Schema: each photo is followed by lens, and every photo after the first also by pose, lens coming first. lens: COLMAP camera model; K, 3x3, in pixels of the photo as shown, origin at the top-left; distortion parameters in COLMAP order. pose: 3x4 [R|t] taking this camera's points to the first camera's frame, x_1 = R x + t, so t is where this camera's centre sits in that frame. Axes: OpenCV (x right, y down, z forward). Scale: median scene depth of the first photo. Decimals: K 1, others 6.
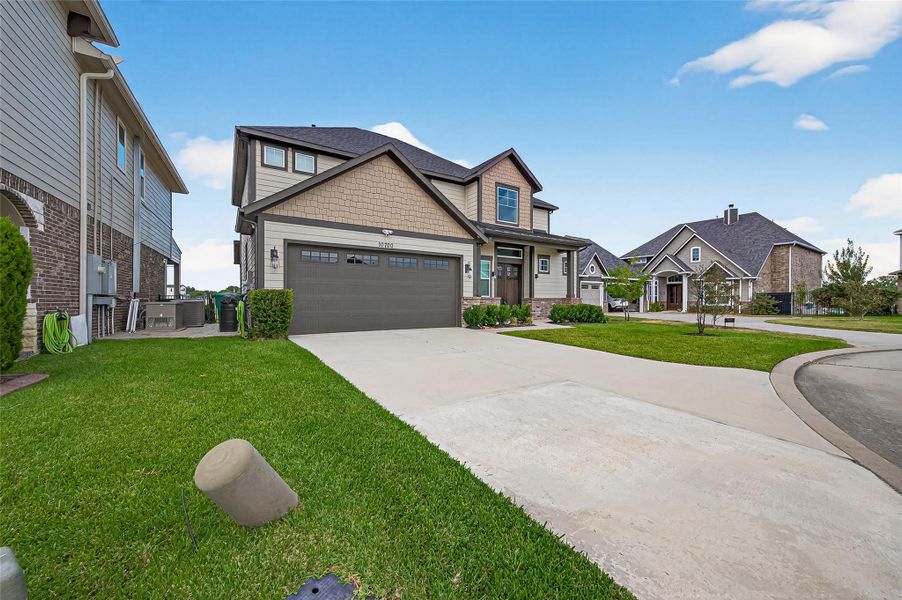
lens RADIAL K [[327.3, 0, 451.0], [0, 327.3, 300.0], [0, 0, 1]] dist [-0.001068, -0.000020]
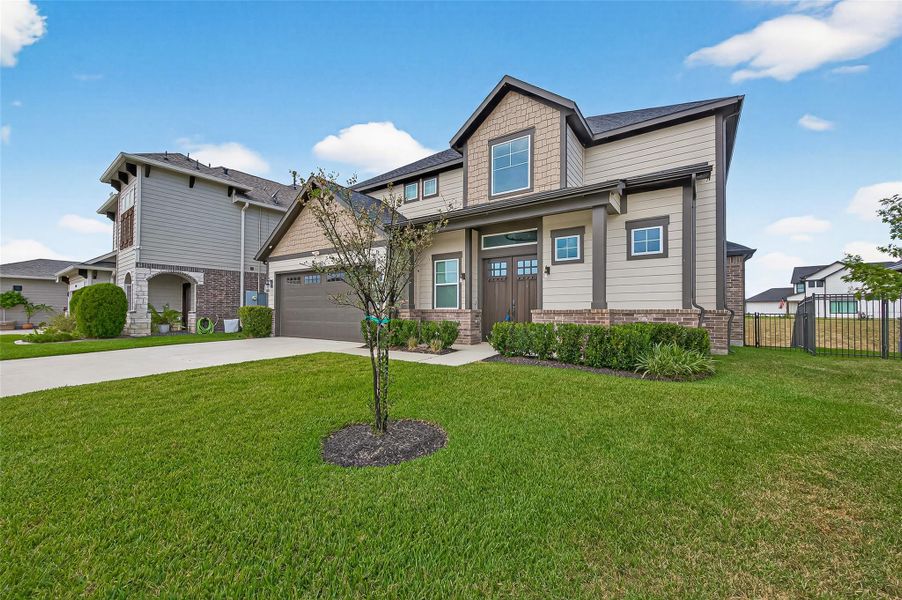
lens RADIAL K [[376.5, 0, 451.0], [0, 376.5, 300.0], [0, 0, 1]] dist [0.000902, 0.000165]
pose [[0.397397, -0.023432, -0.917348, 0.853474], [0.002739, 0.999700, -0.024348, -0.008335], [0.917643, 0.007163, 0.397342, 0.646133]]
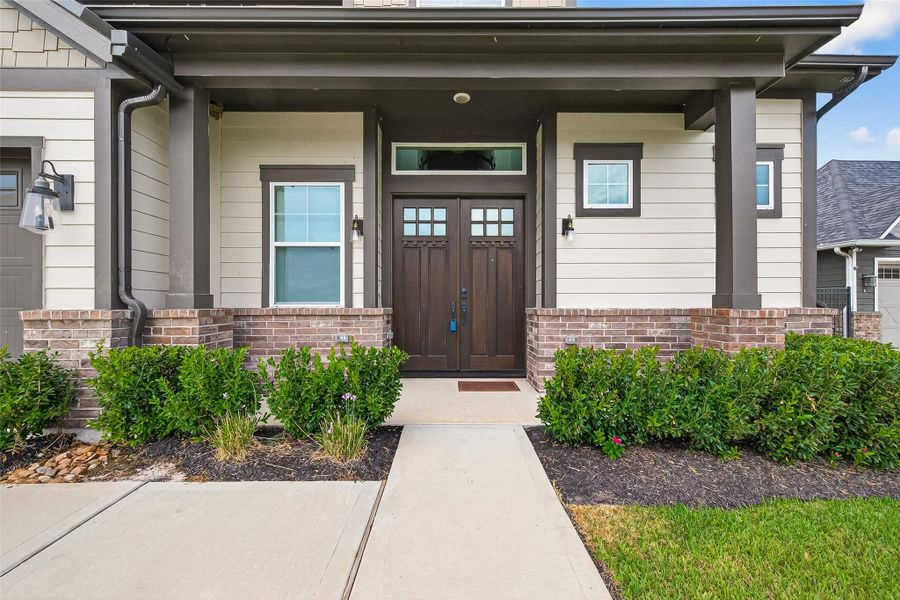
lens RADIAL K [[349.8, 0, 450.0], [0, 349.8, 300.0], [0, 0, 1]] dist [0.002091, -0.000007]
pose [[0.858606, 0.000642, -0.512636, 0.353379], [0.000300, 0.999998, 0.001755, -0.014890], [0.512636, -0.001660, 0.858604, 0.767485]]
